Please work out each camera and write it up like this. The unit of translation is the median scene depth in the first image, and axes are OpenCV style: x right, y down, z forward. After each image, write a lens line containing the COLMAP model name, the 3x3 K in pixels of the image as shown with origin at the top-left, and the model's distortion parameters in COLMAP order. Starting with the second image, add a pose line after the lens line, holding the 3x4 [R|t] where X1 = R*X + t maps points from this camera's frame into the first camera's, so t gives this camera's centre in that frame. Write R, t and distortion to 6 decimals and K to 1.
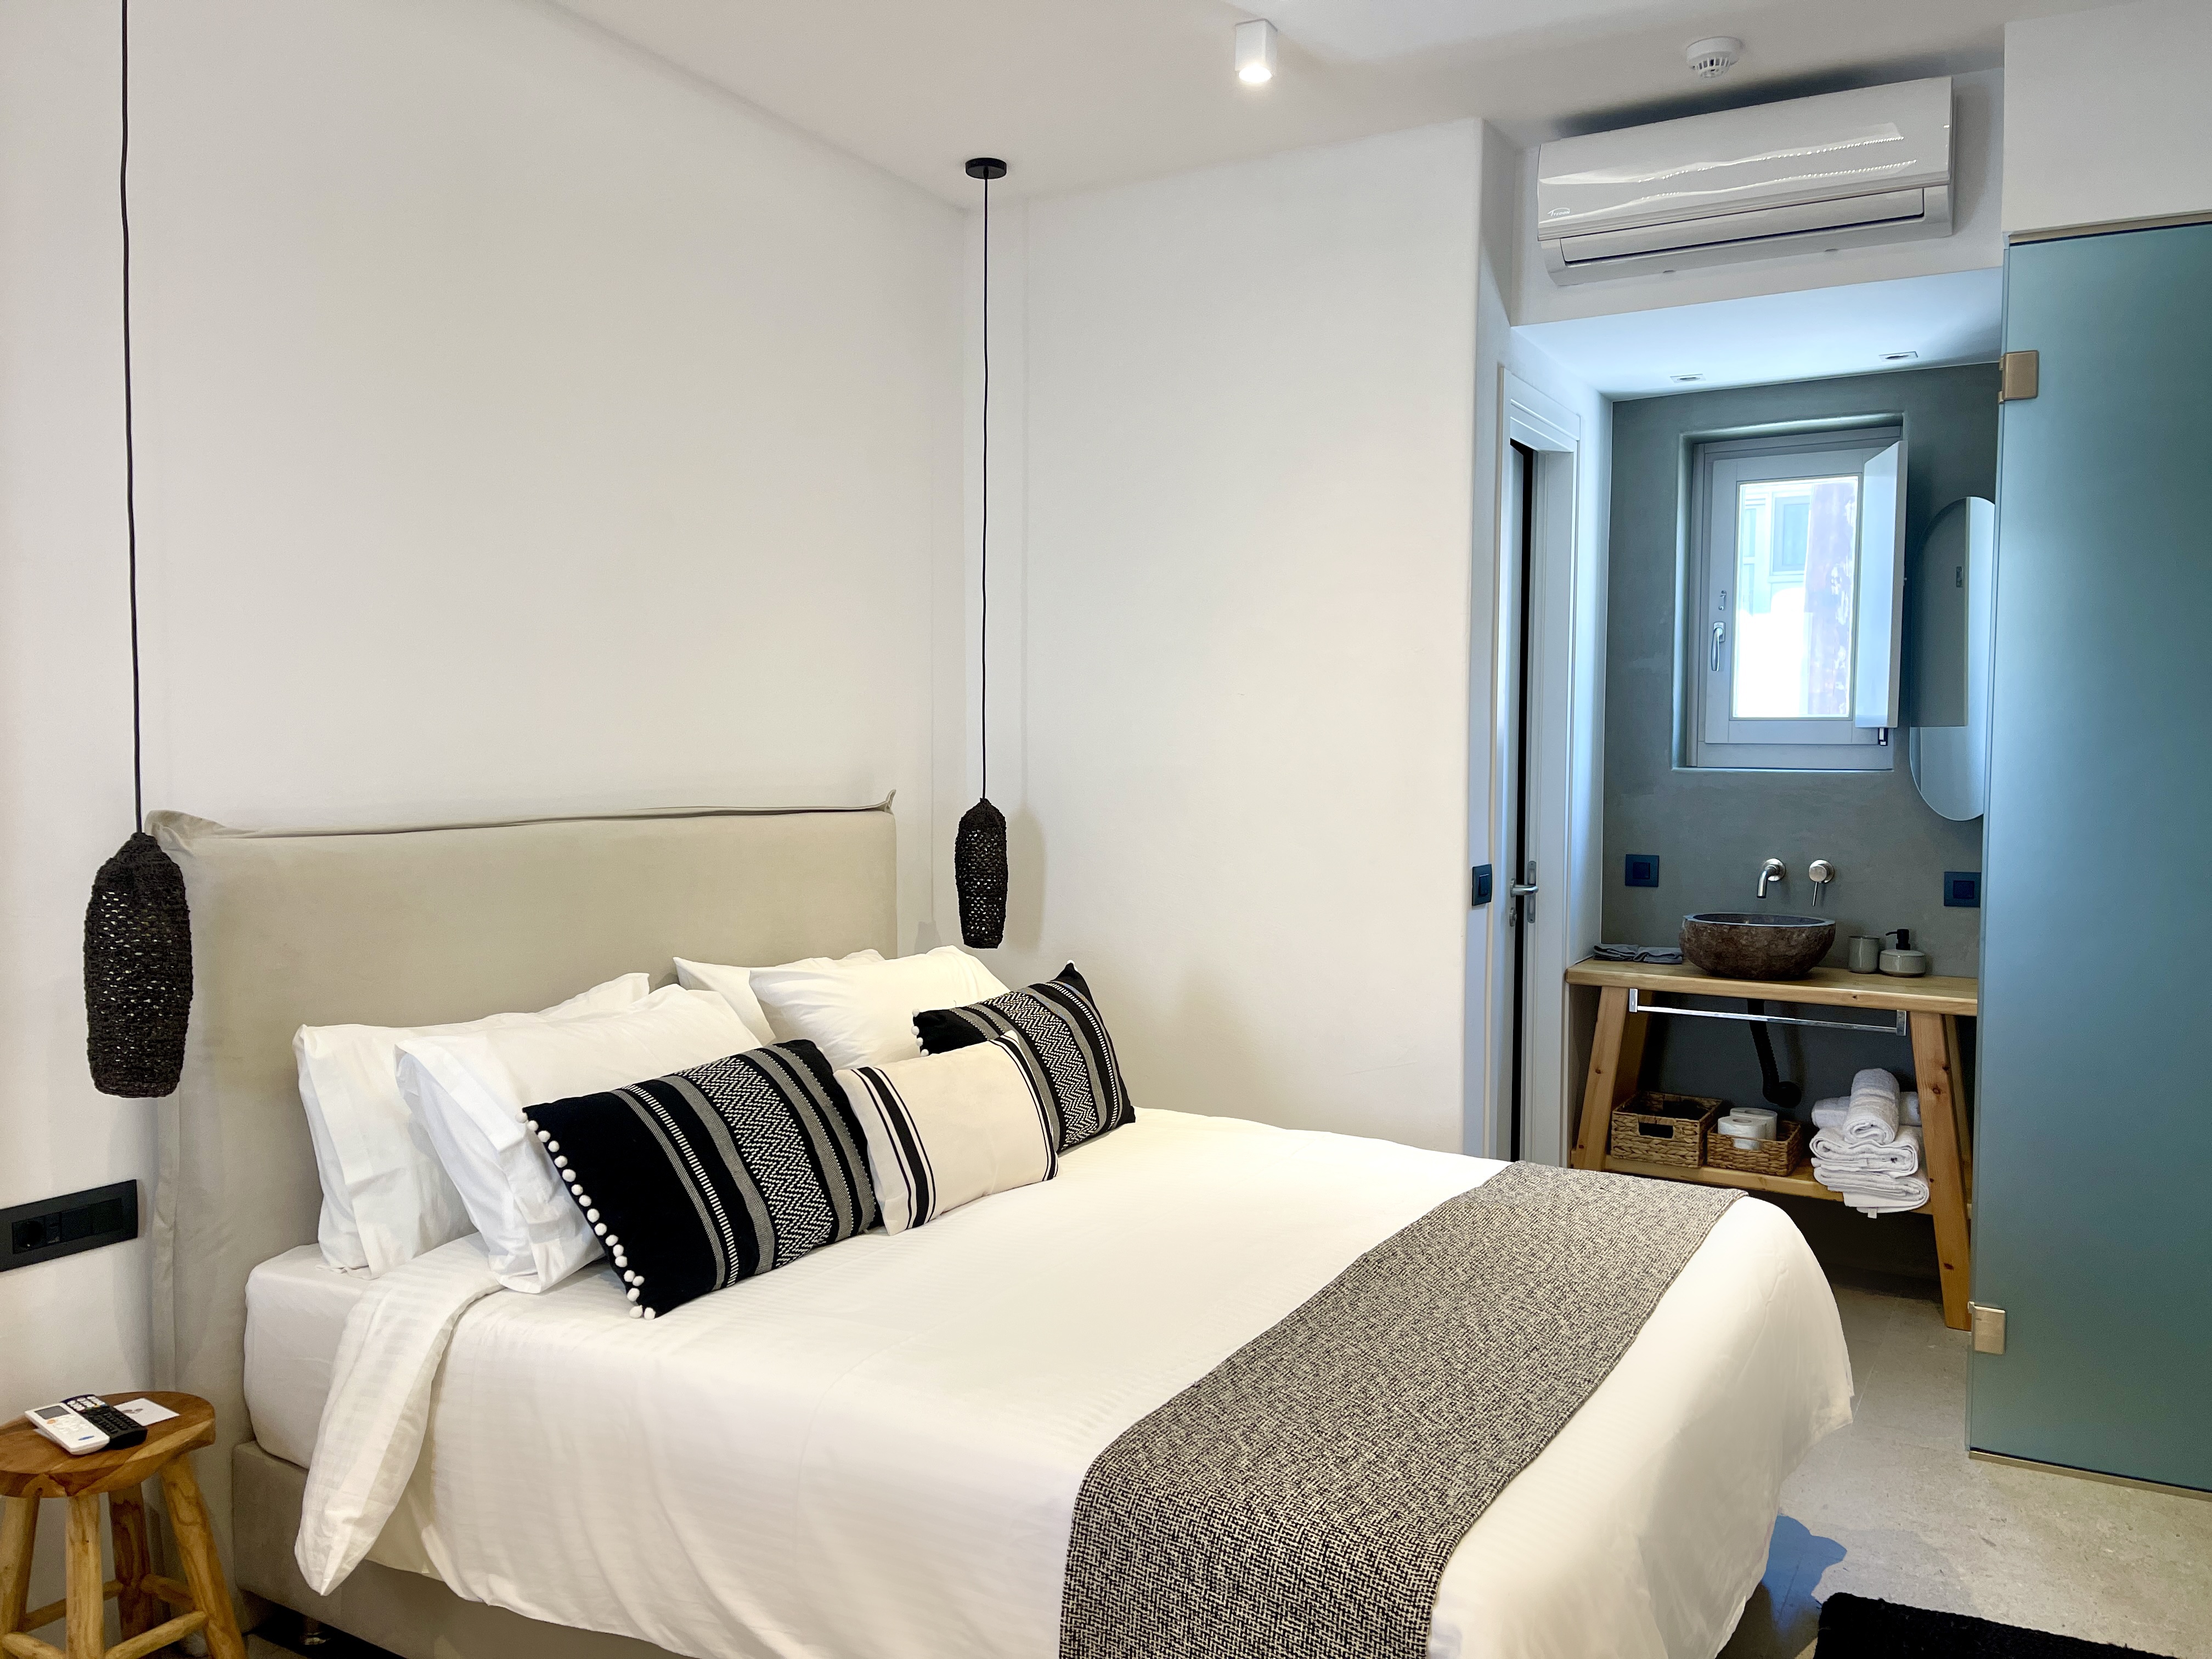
lens RADIAL K [[1676.7, 0, 1103.6], [0, 1676.7, 836.5], [0, 0, 1]] dist [0.067071, -0.082566]
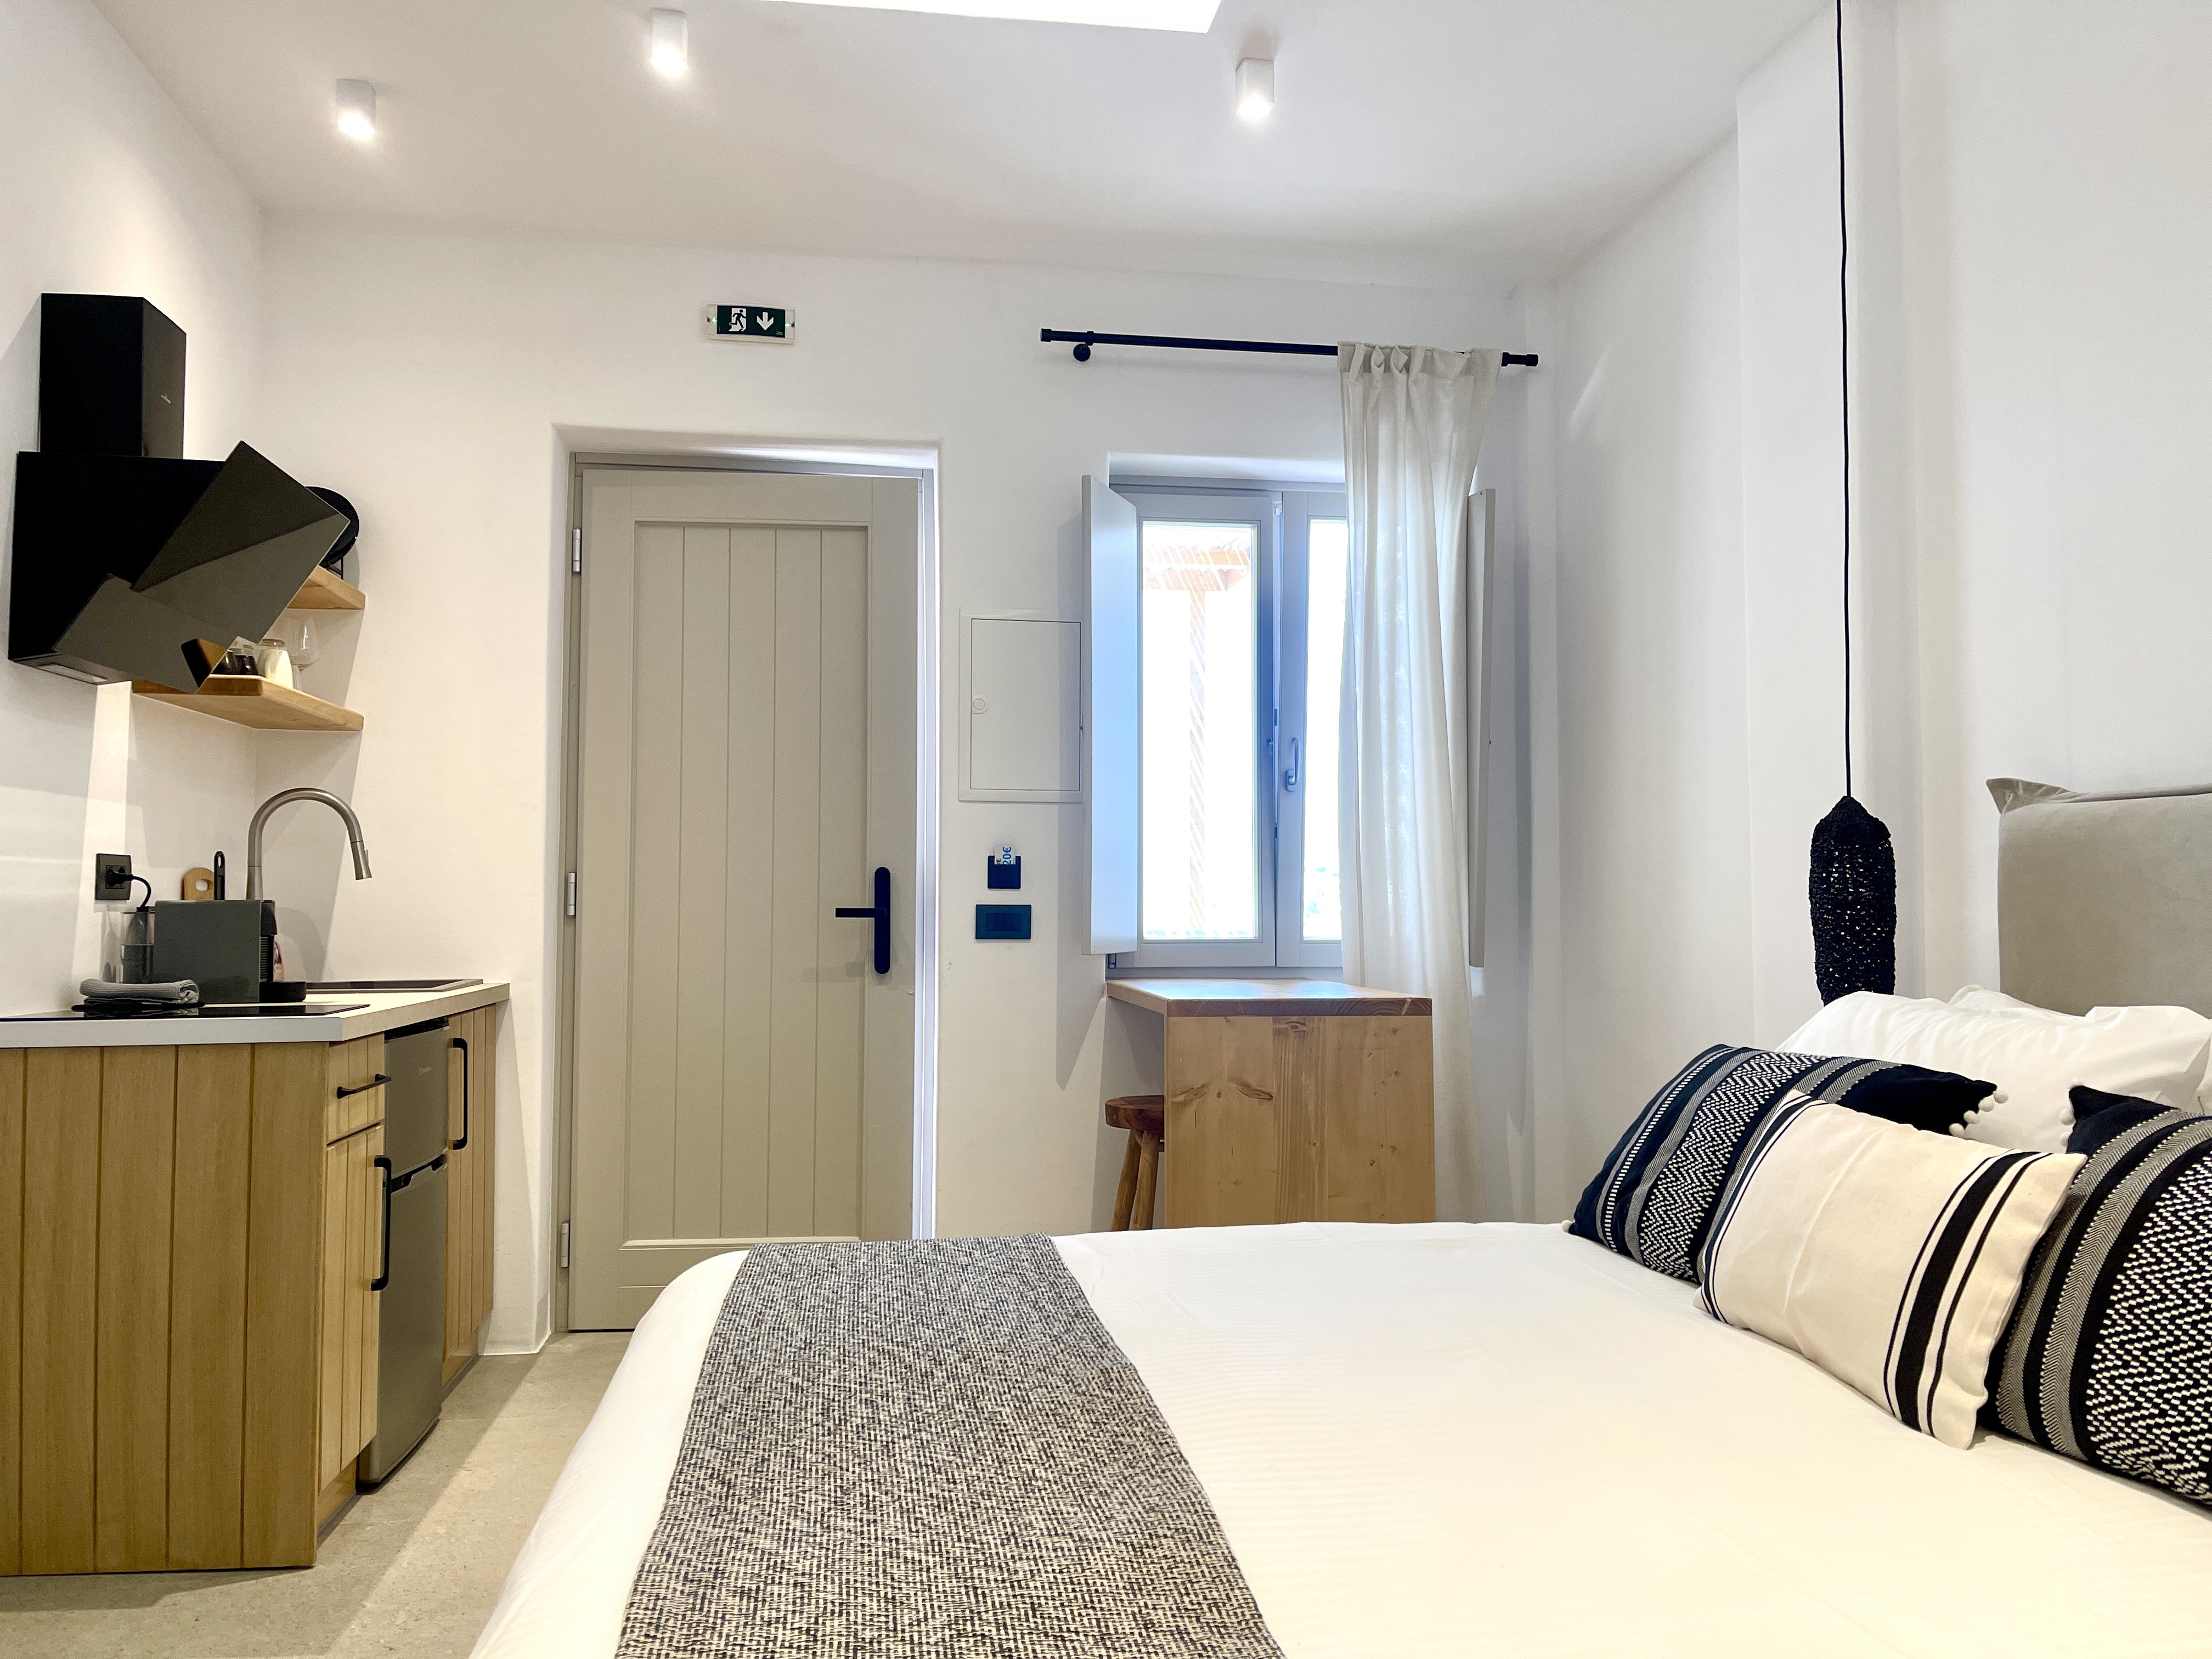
lens RADIAL K [[1672.5, 0, 1106.0], [0, 1672.5, 829.5], [0, 0, 1]] dist [0.077674, -0.092460]
pose [[-0.776647, -0.037933, -0.628794, 0.519027], [-0.041990, 0.999083, -0.008408, 0.045945], [0.628536, 0.019873, -0.777527, 1.350564]]
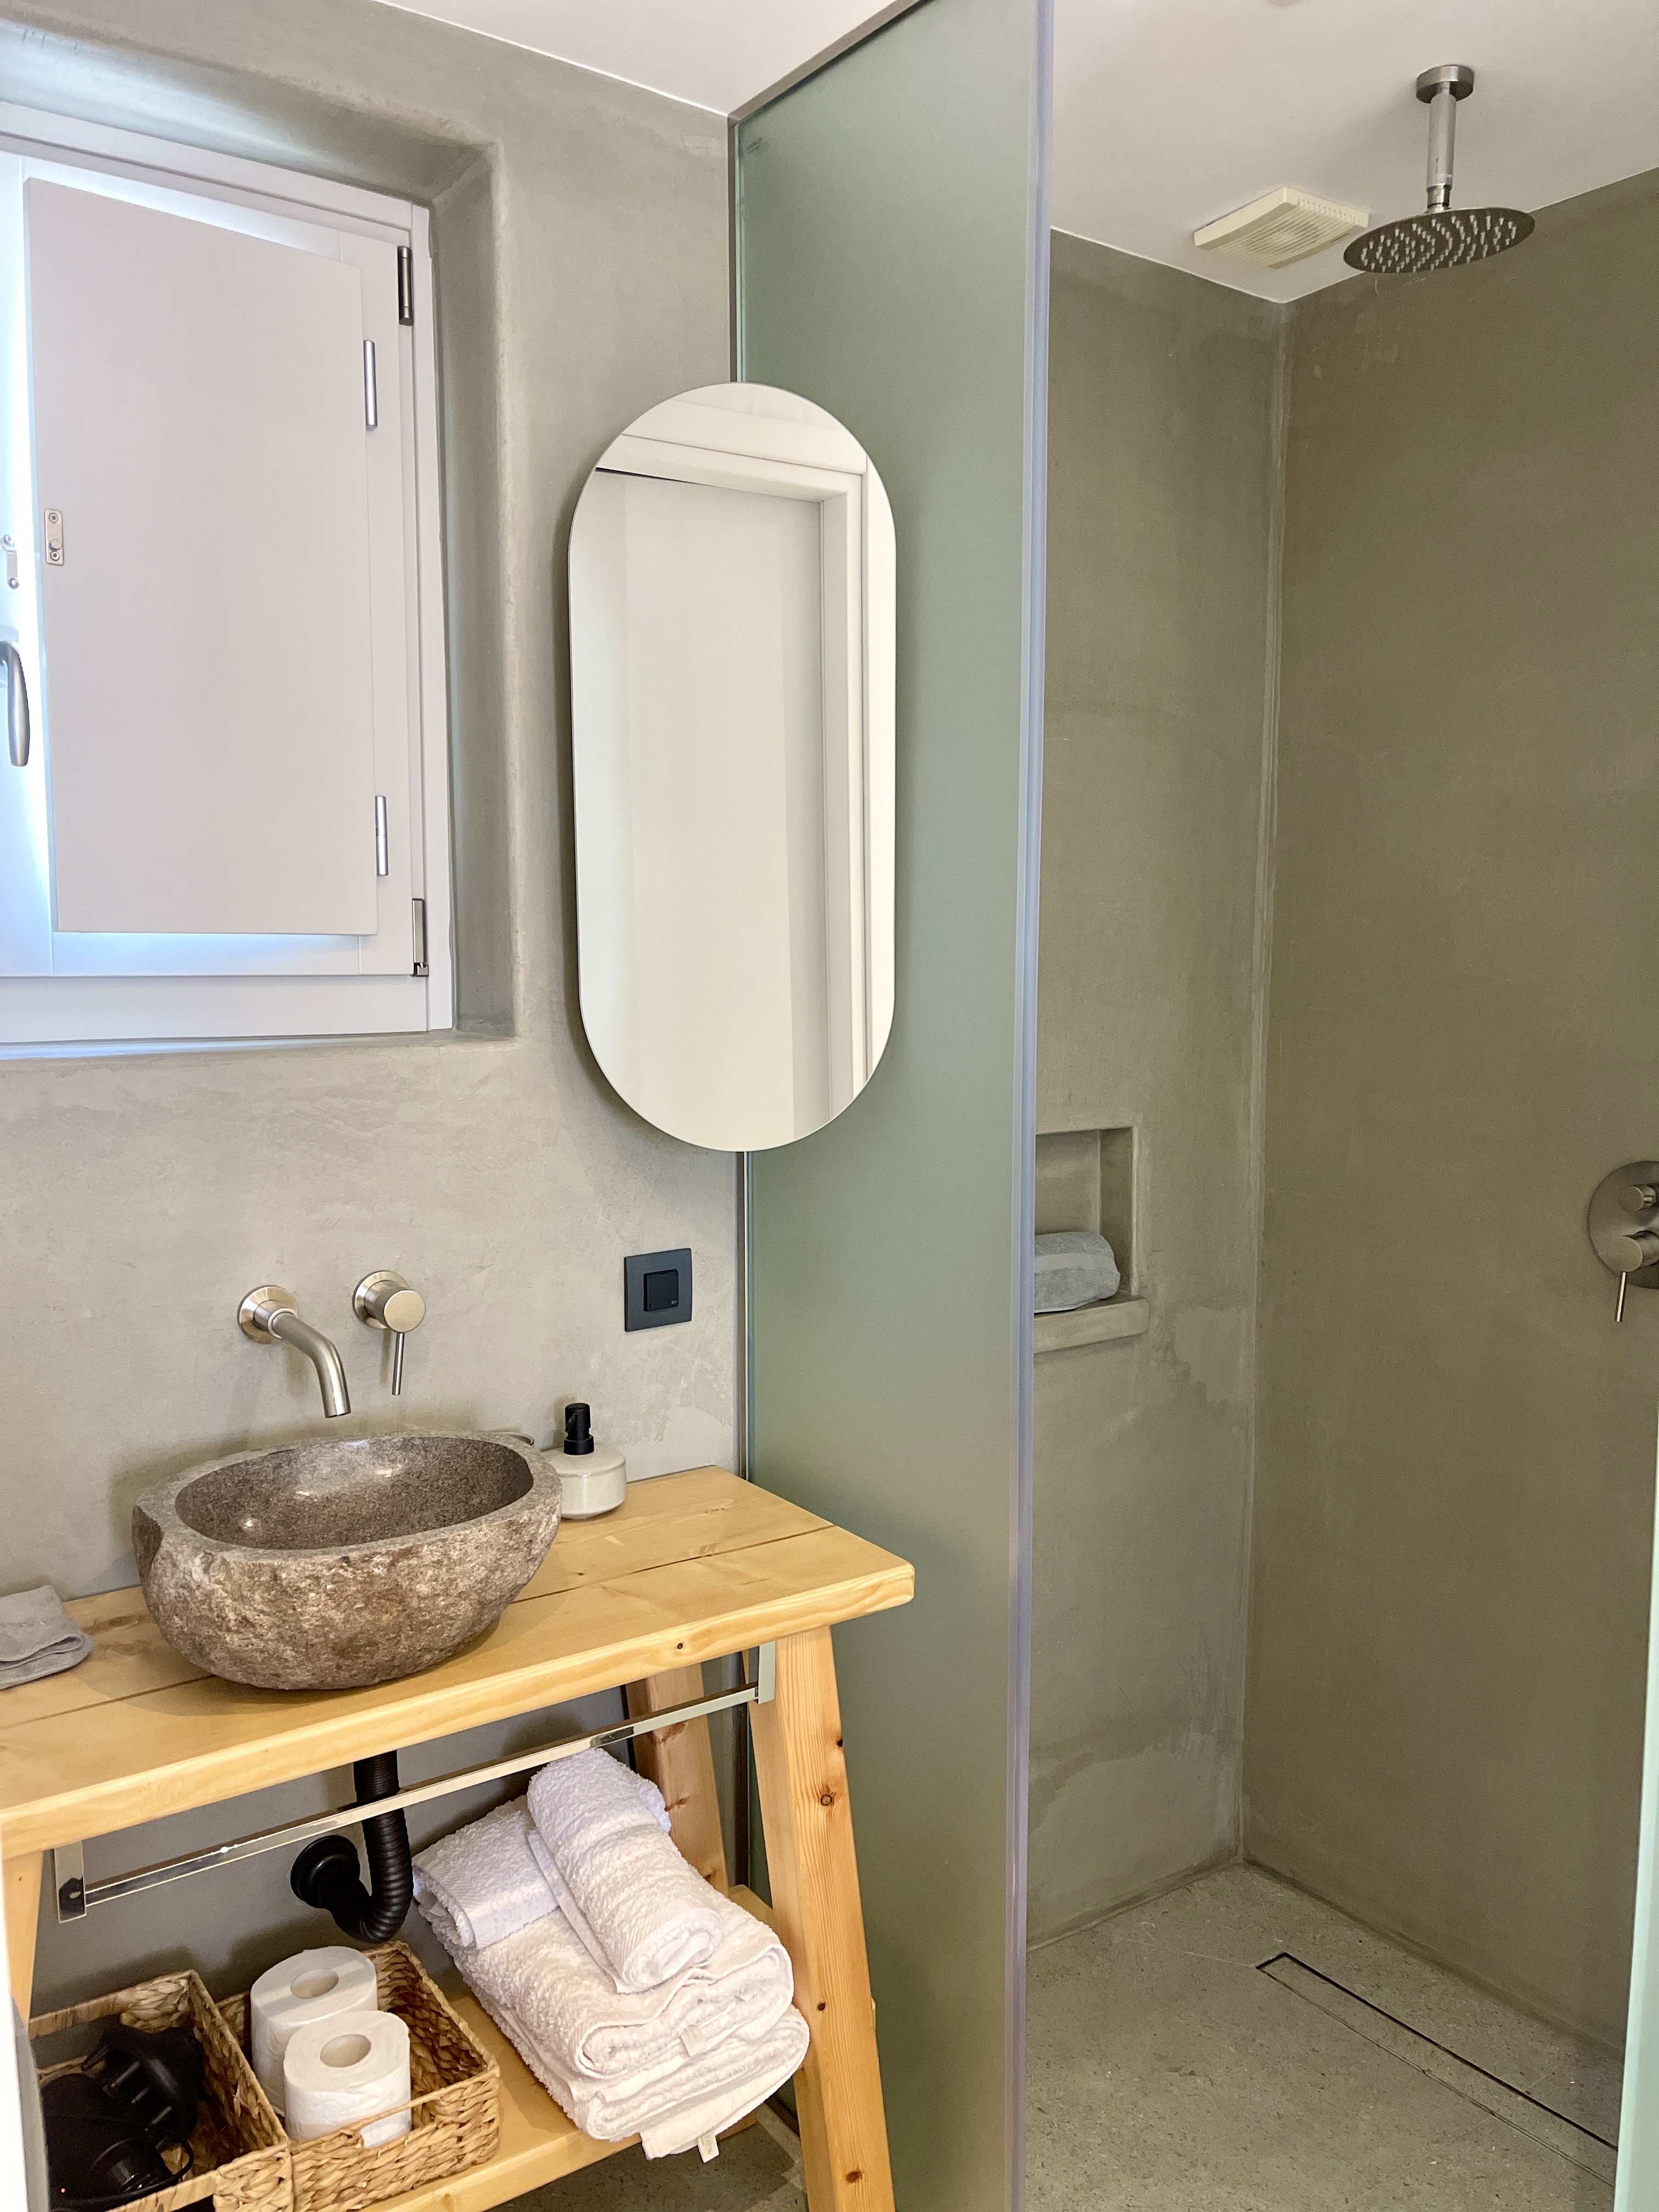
lens RADIAL K [[1733.4, 0, 829.5], [0, 1733.4, 1106.0], [0, 0, 1]] dist [0.016829, 0.003577]
pose [[0.405833, -0.099438, 0.908522, 0.169795], [0.050849, 0.994980, 0.086187, -0.088127], [-0.912532, 0.011220, 0.408852, 1.211373]]
